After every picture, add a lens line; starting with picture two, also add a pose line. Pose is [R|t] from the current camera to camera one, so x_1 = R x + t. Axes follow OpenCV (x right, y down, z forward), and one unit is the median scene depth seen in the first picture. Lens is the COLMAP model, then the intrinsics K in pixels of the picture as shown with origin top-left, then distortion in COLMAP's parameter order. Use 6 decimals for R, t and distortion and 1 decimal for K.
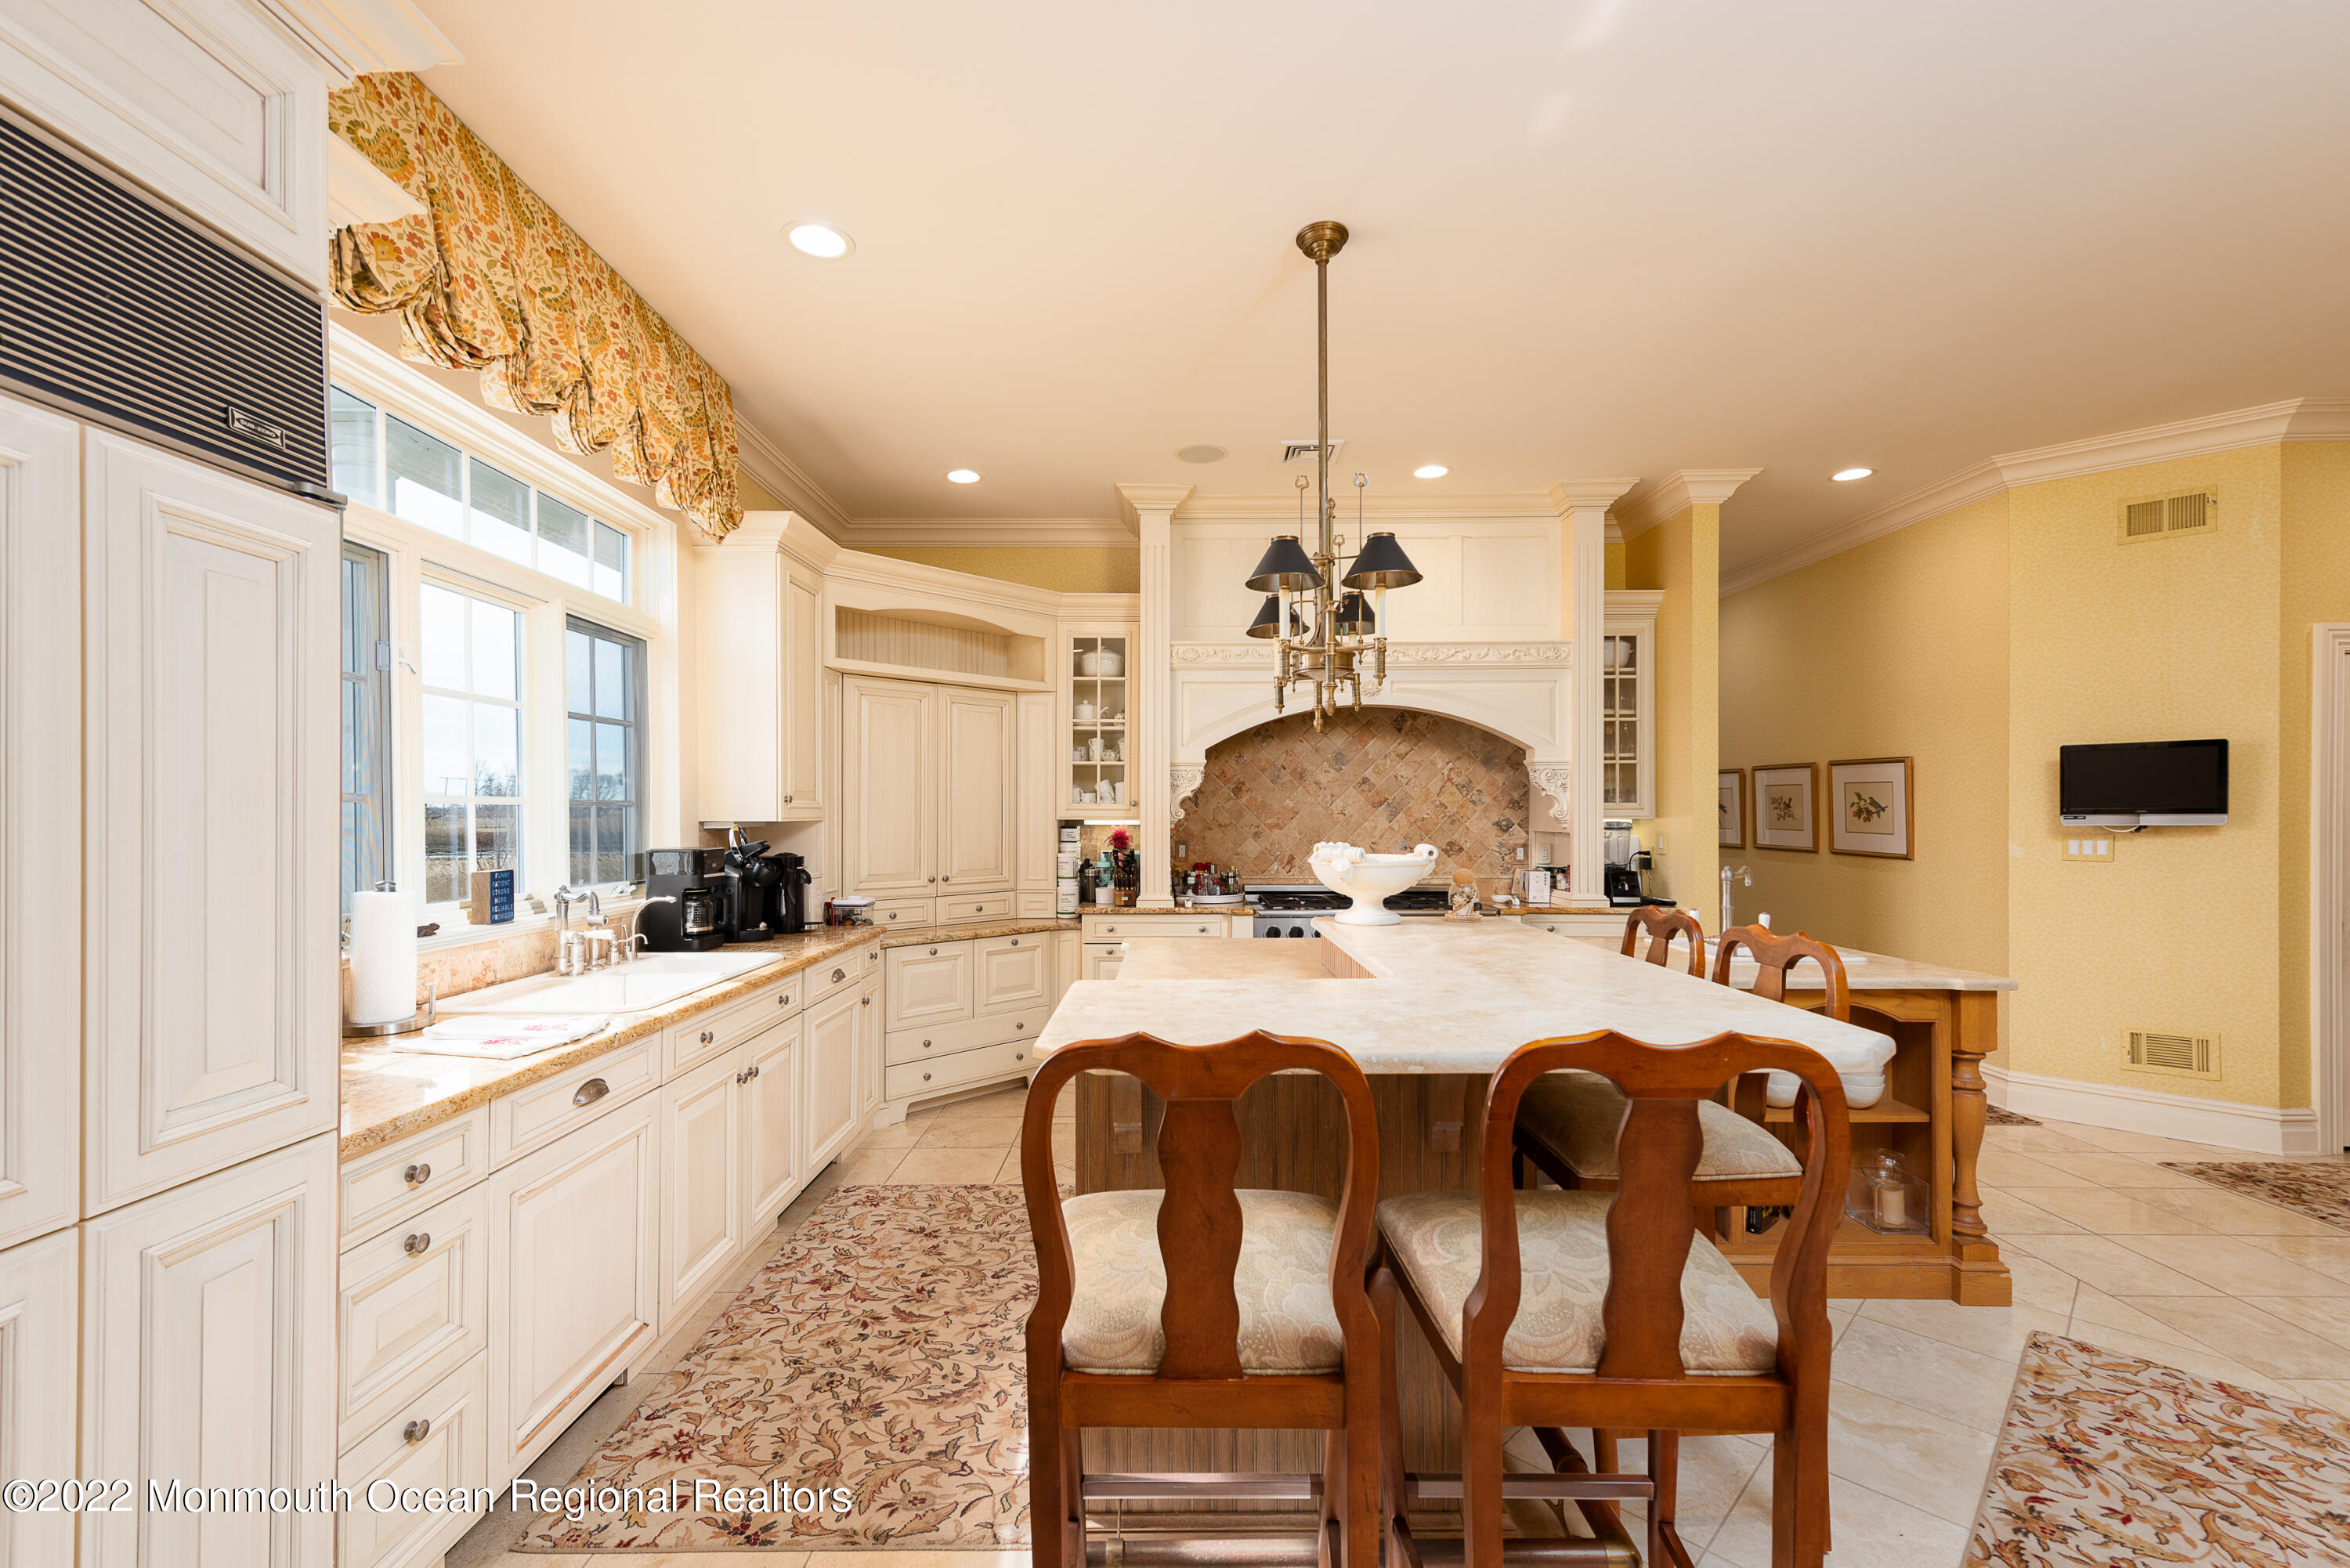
lens RADIAL K [[972.0, 0, 1170.0], [0, 972.0, 786.9], [0, 0, 1]] dist [0.011818, -0.000574]
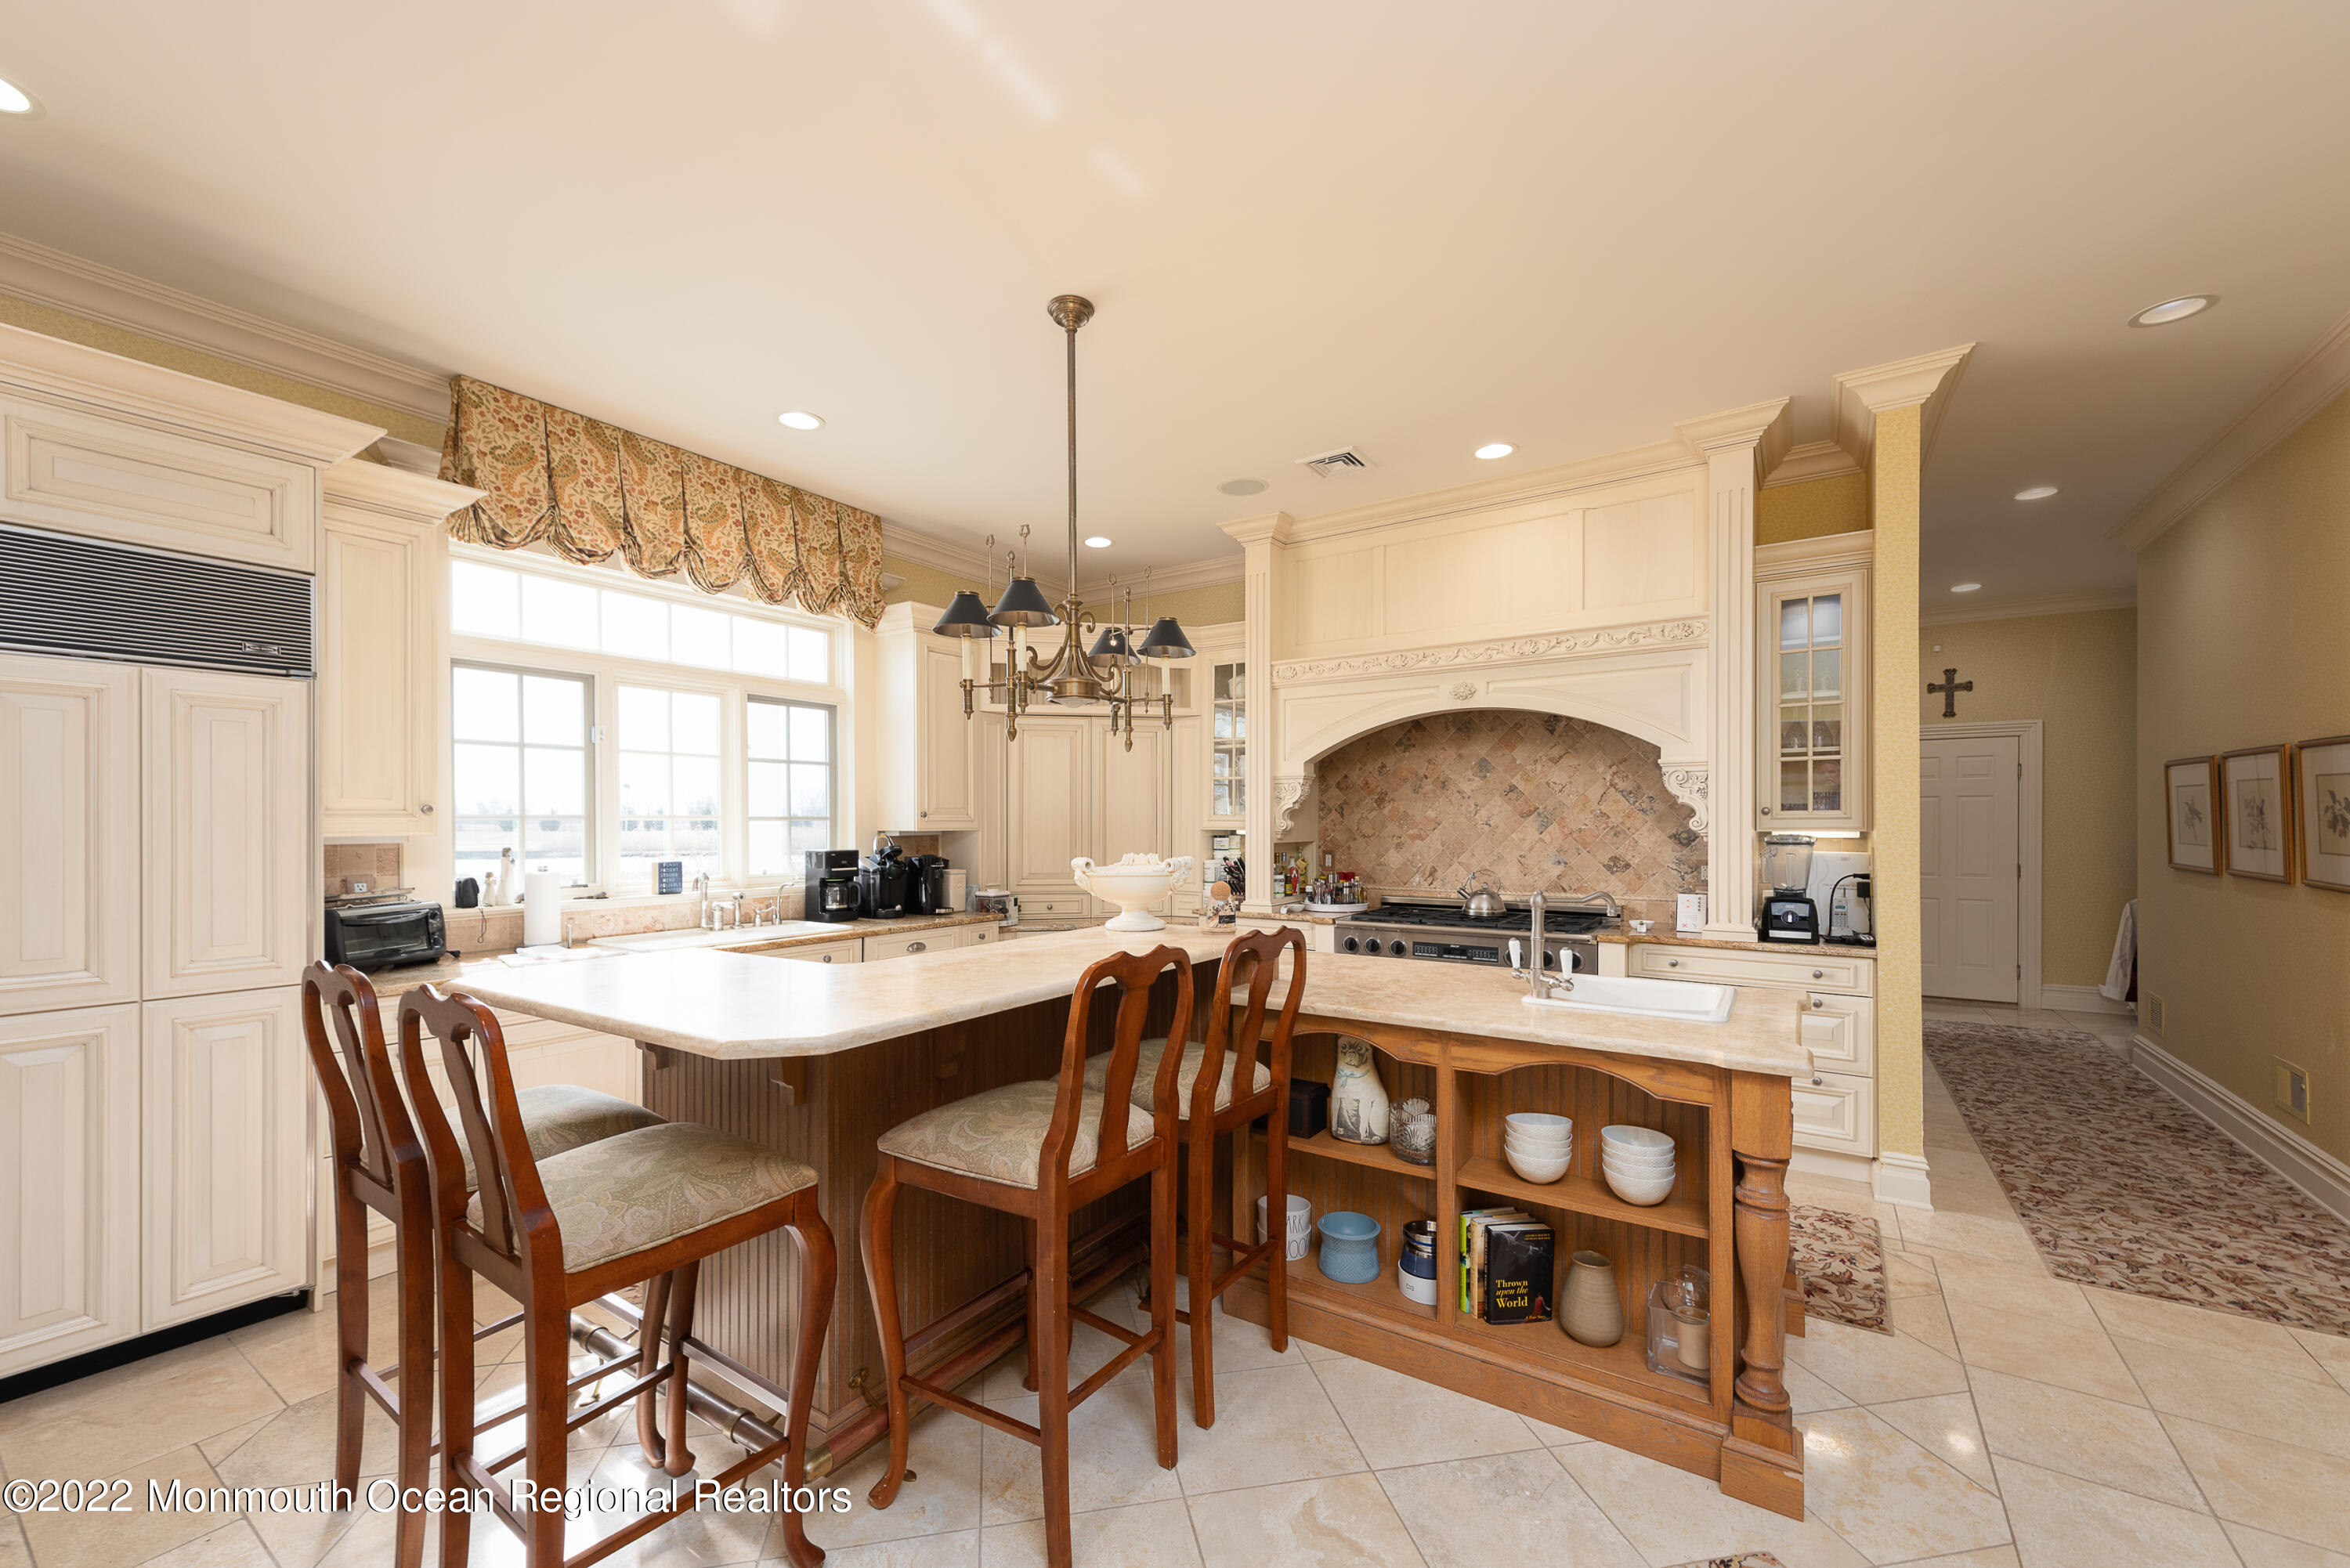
lens RADIAL K [[916.4, 0, 1163.8], [0, 916.4, 794.4], [0, 0, 1]] dist [0.019132, -0.006871]
pose [[0.834133, -0.017660, -0.551281, 0.454193], [0.016764, 0.999837, -0.006665, -0.000708], [0.551309, -0.003682, 0.834293, 0.100353]]
